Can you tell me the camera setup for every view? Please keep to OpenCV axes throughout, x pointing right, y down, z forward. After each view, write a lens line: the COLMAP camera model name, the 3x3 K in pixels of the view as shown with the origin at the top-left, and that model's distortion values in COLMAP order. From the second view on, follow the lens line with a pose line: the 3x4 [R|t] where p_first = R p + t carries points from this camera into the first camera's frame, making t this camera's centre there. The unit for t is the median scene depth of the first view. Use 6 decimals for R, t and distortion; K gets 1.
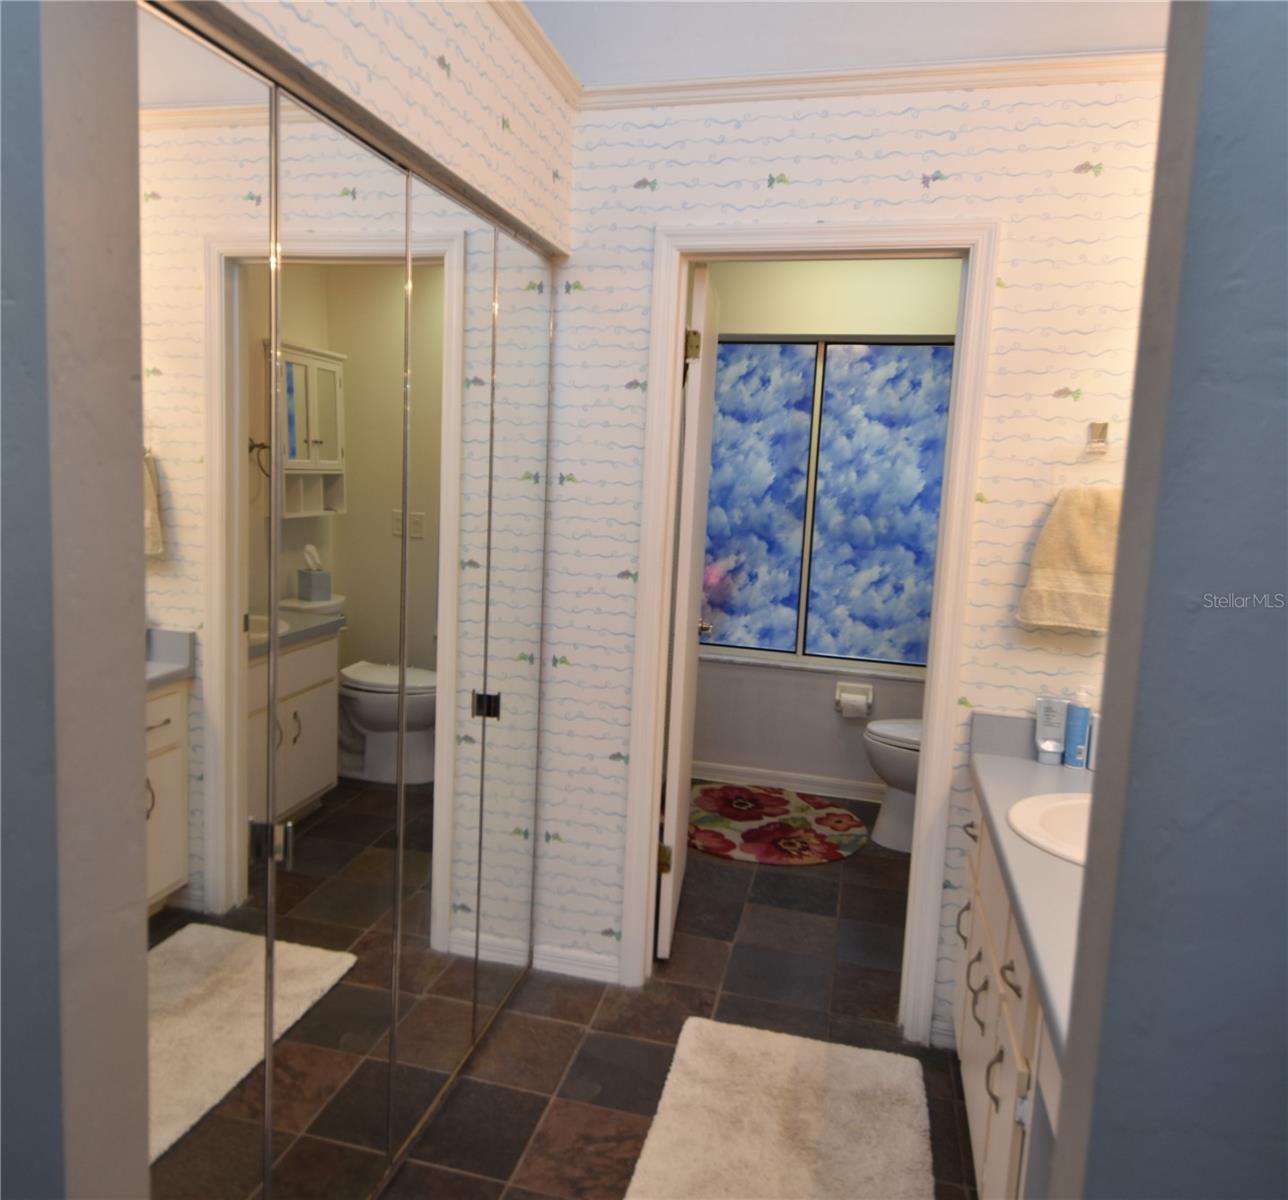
lens RADIAL K [[995.5, 0, 633.1], [0, 995.5, 577.5], [0, 0, 1]] dist [0.026817, -0.029306]
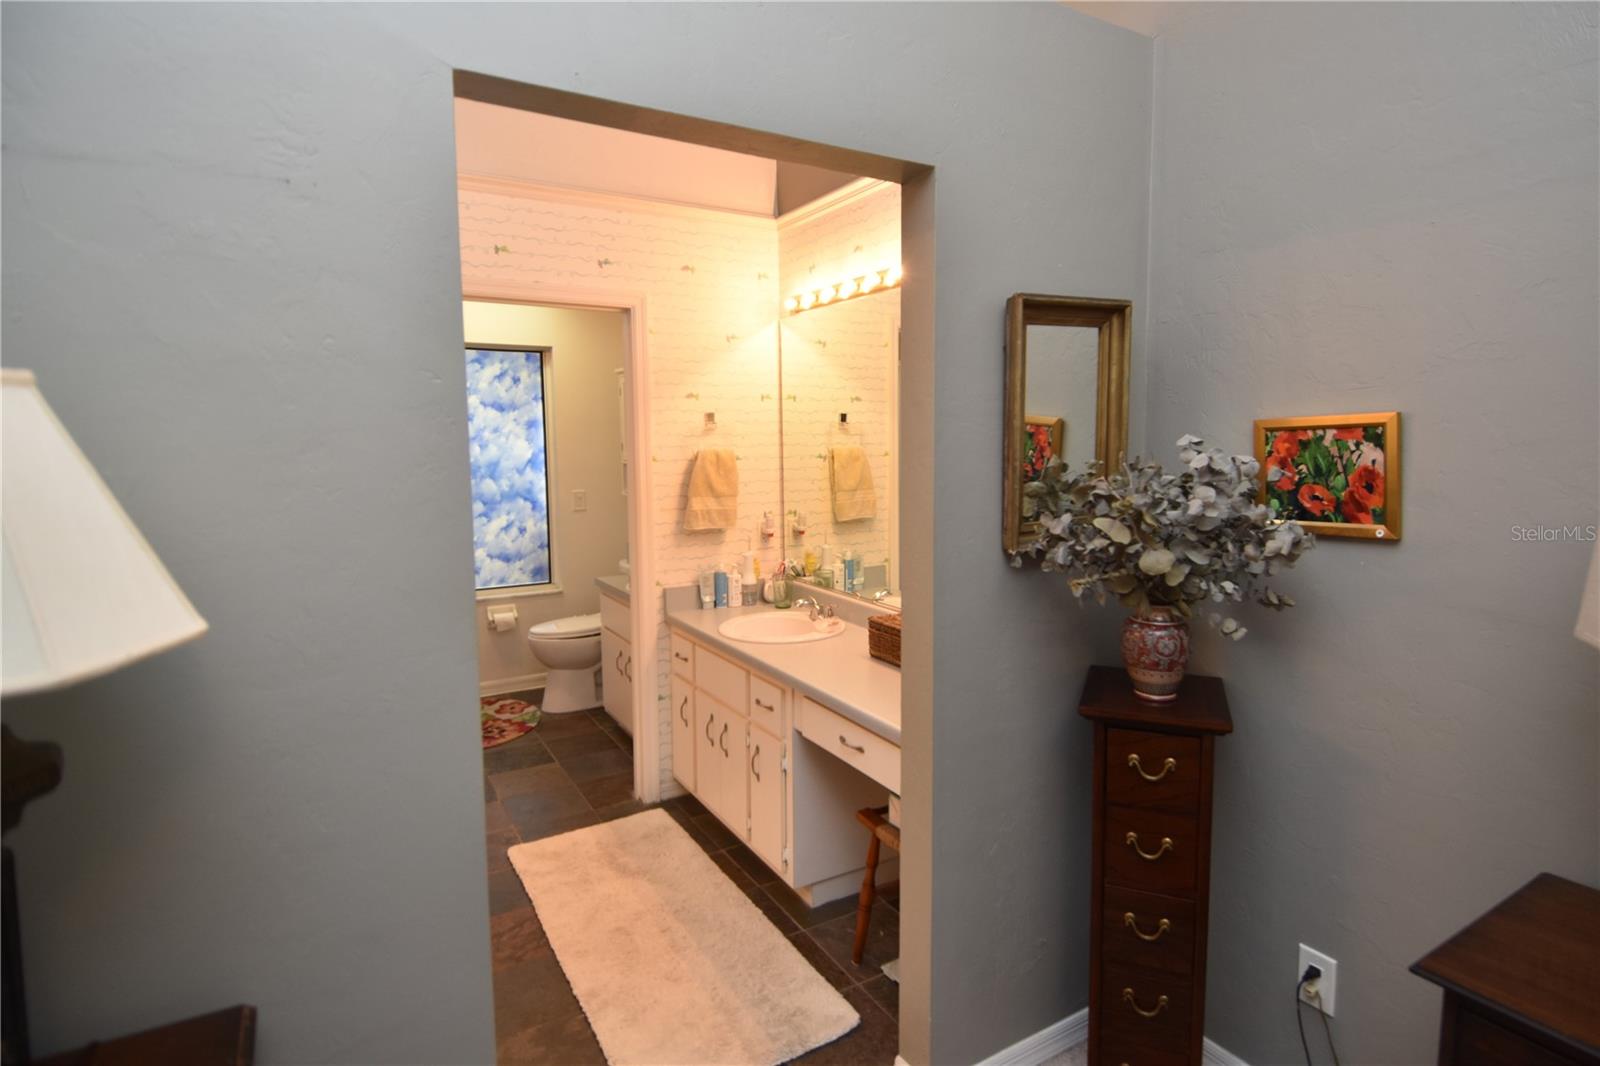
lens RADIAL K [[845.2, 0, 844.1], [0, 845.2, 508.3], [0, 0, 1]] dist [0.046408, -0.049060]
pose [[0.670543, -0.109207, 0.733789, -0.463915], [0.121878, 0.991883, 0.036244, -0.010771], [-0.731791, 0.065129, 0.678410, -0.172224]]
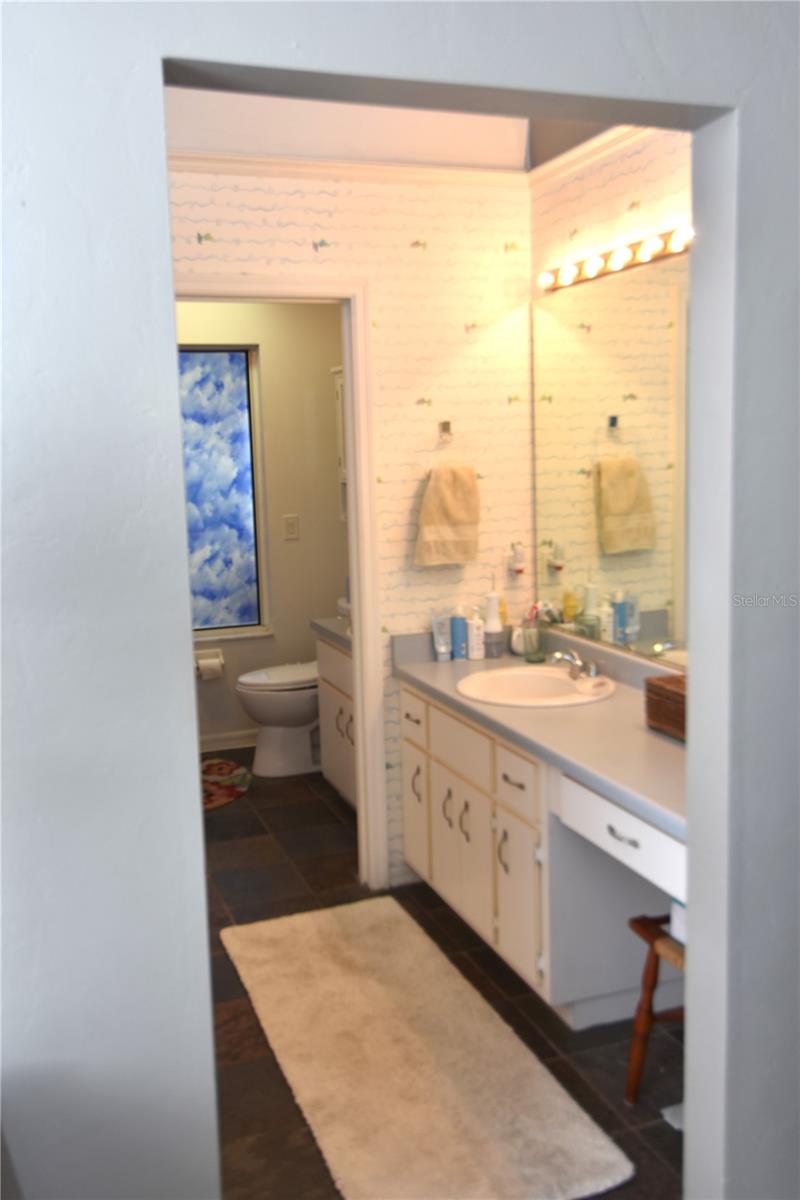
lens RADIAL K [[1068.4, 0, 384.0], [0, 1068.4, 569.9], [0, 0, 1]] dist [0.050285, -0.032810]
pose [[0.808615, -0.136327, 0.572326, -0.486594], [0.132305, 0.990003, 0.048889, -0.027408], [-0.573269, 0.036189, 0.818568, -0.195149]]
